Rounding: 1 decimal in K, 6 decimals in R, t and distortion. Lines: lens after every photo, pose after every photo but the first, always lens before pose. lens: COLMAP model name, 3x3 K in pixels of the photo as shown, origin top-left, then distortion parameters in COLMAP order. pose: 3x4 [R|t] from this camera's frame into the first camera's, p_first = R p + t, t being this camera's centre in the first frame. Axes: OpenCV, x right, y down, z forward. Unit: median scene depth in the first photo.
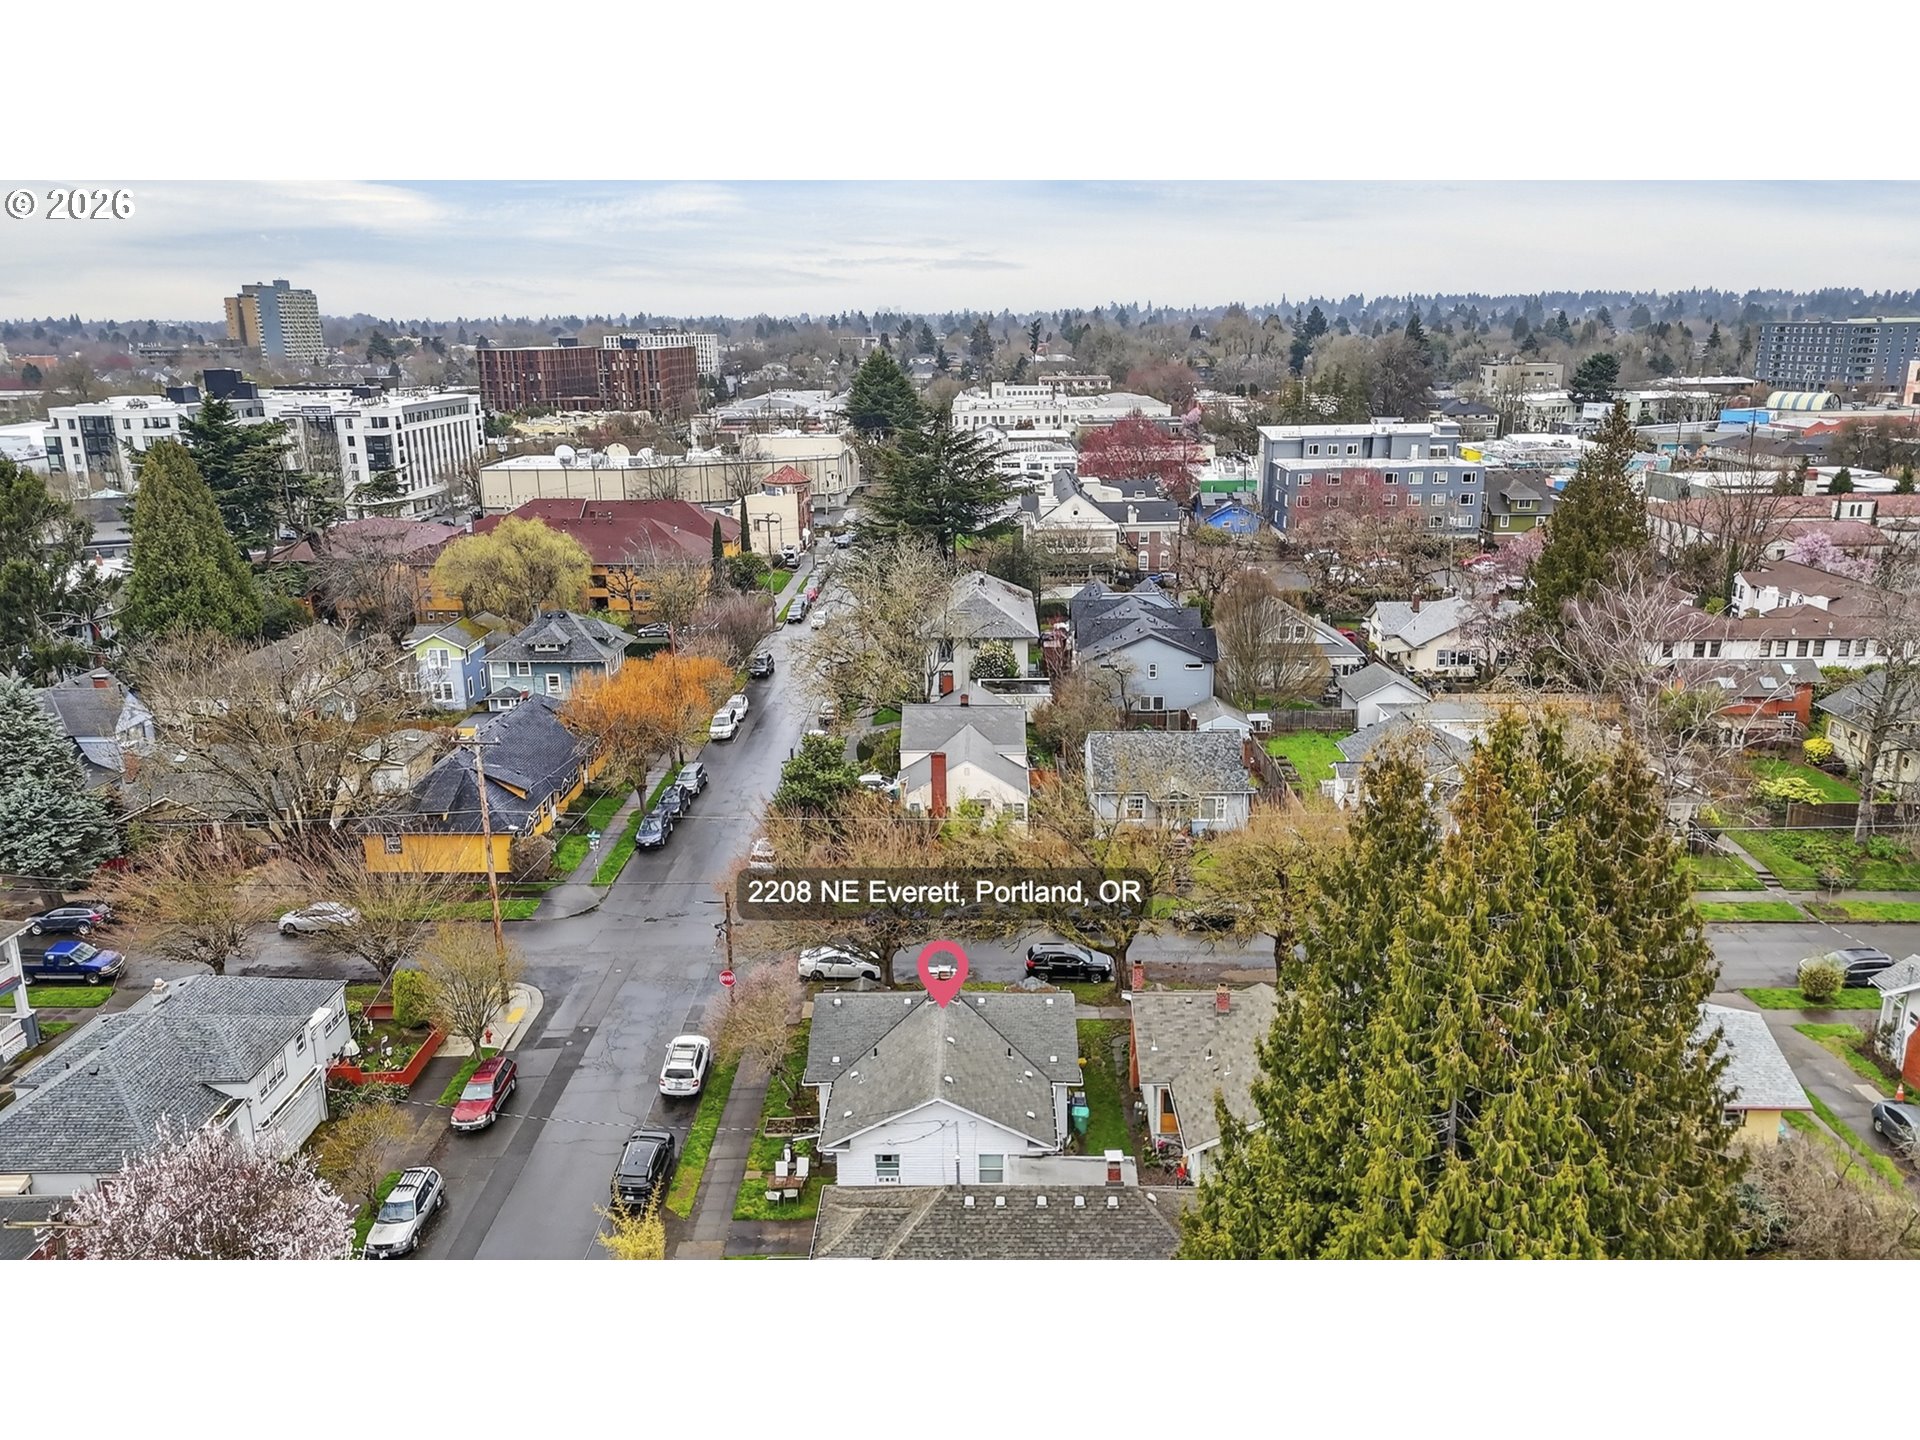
lens RADIAL K [[1400.7, 0, 953.5], [0, 1400.7, 709.4], [0, 0, 1]] dist [0.074625, -0.061412]
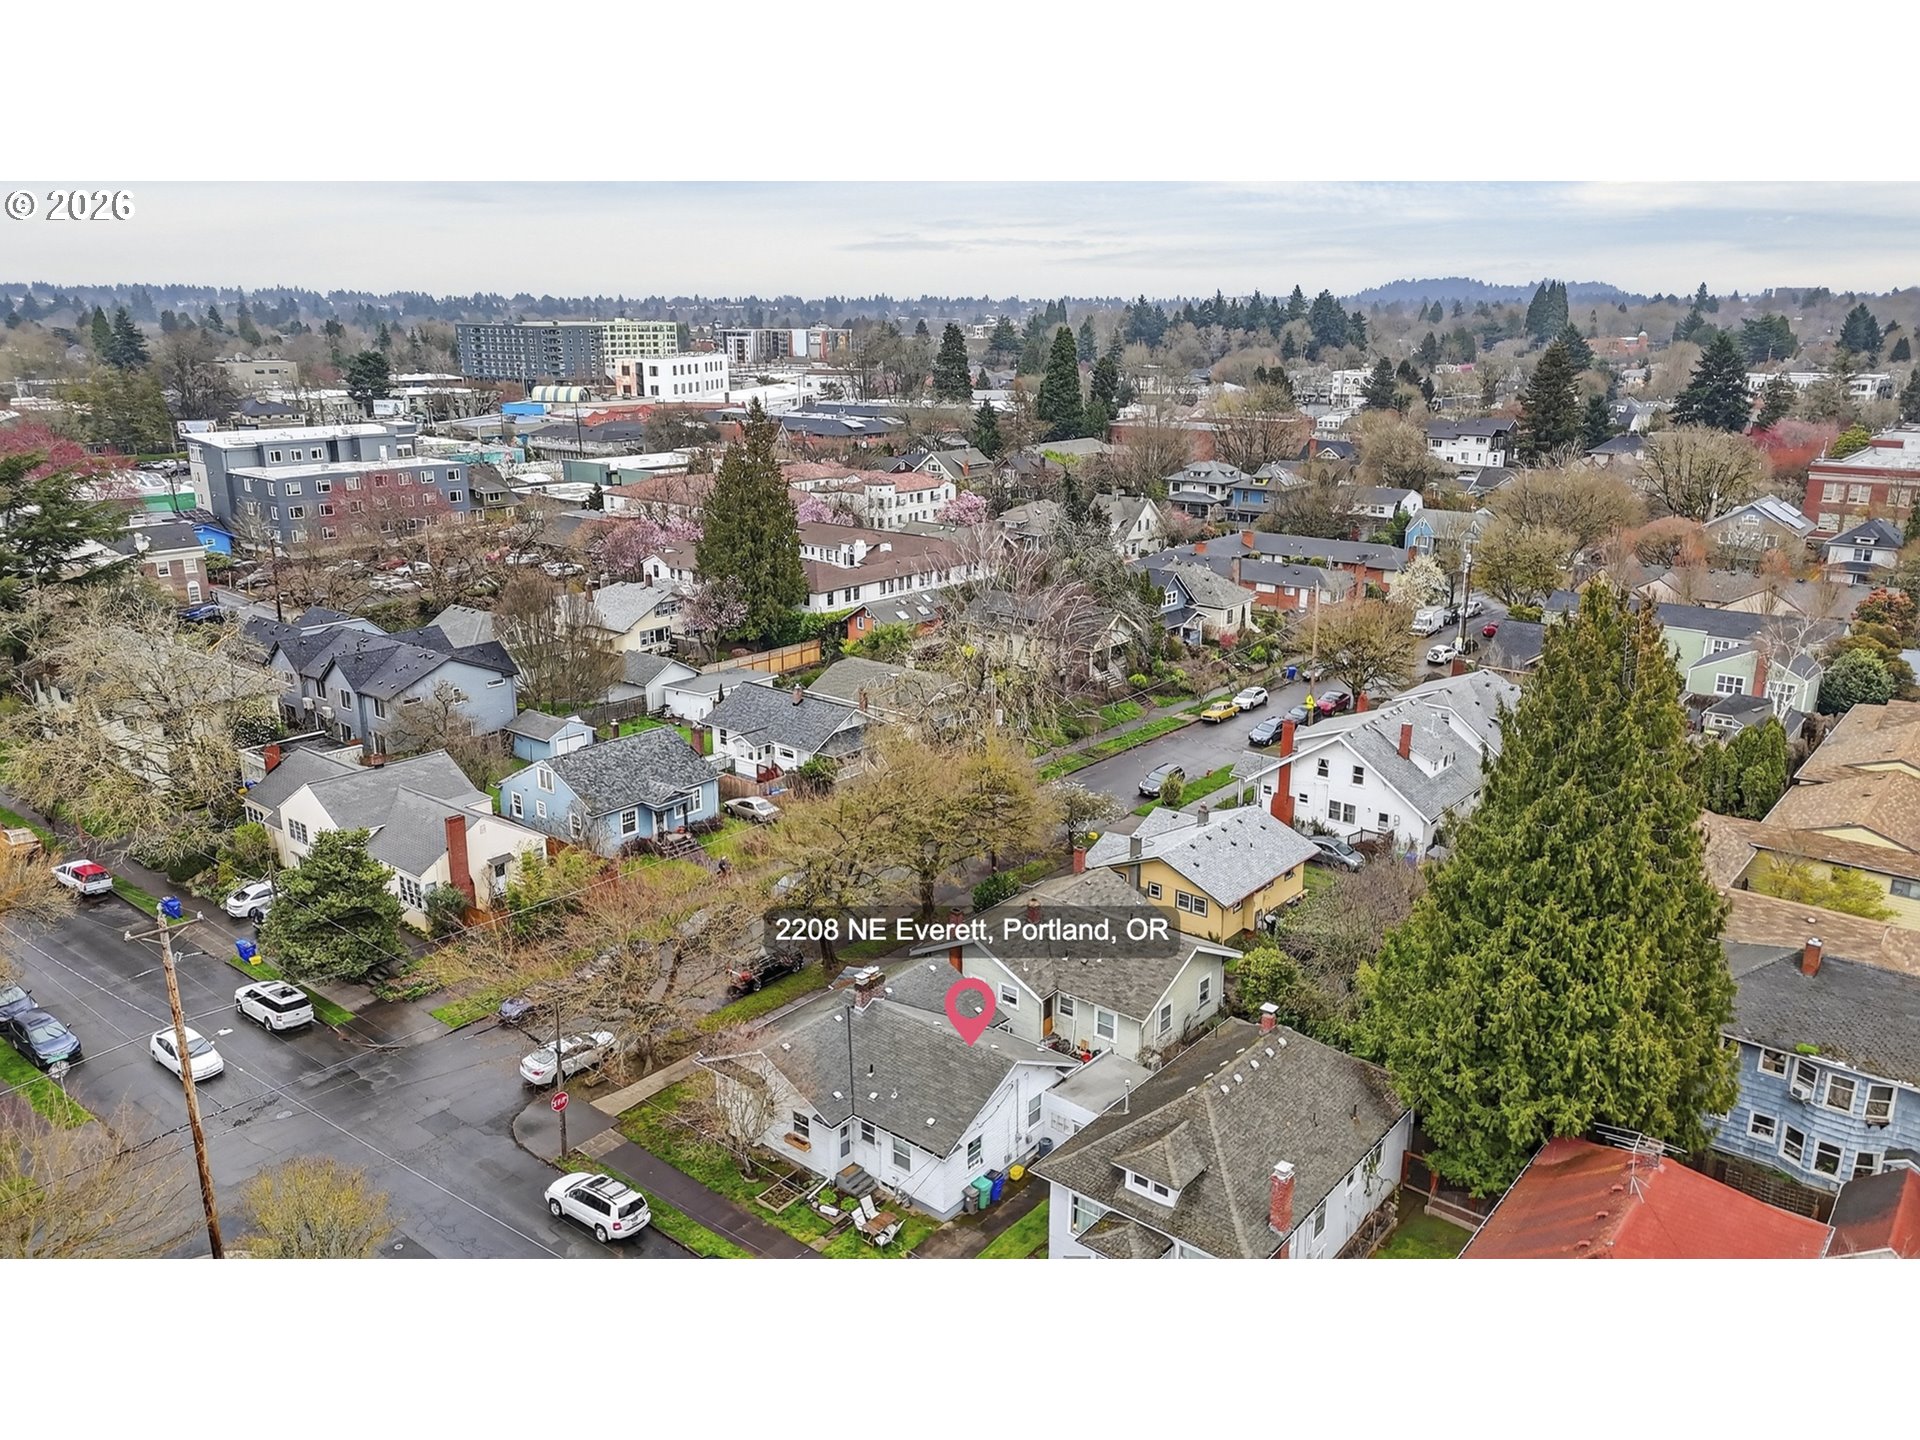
lens RADIAL K [[1400.7, 0, 953.5], [0, 1400.7, 709.4], [0, 0, 1]] dist [0.074625, -0.061412]
pose [[0.634209, -0.199567, 0.746962, -0.191853], [0.197964, 0.975823, 0.092630, -0.022260], [-0.747388, 0.089125, 0.658382, 0.077697]]
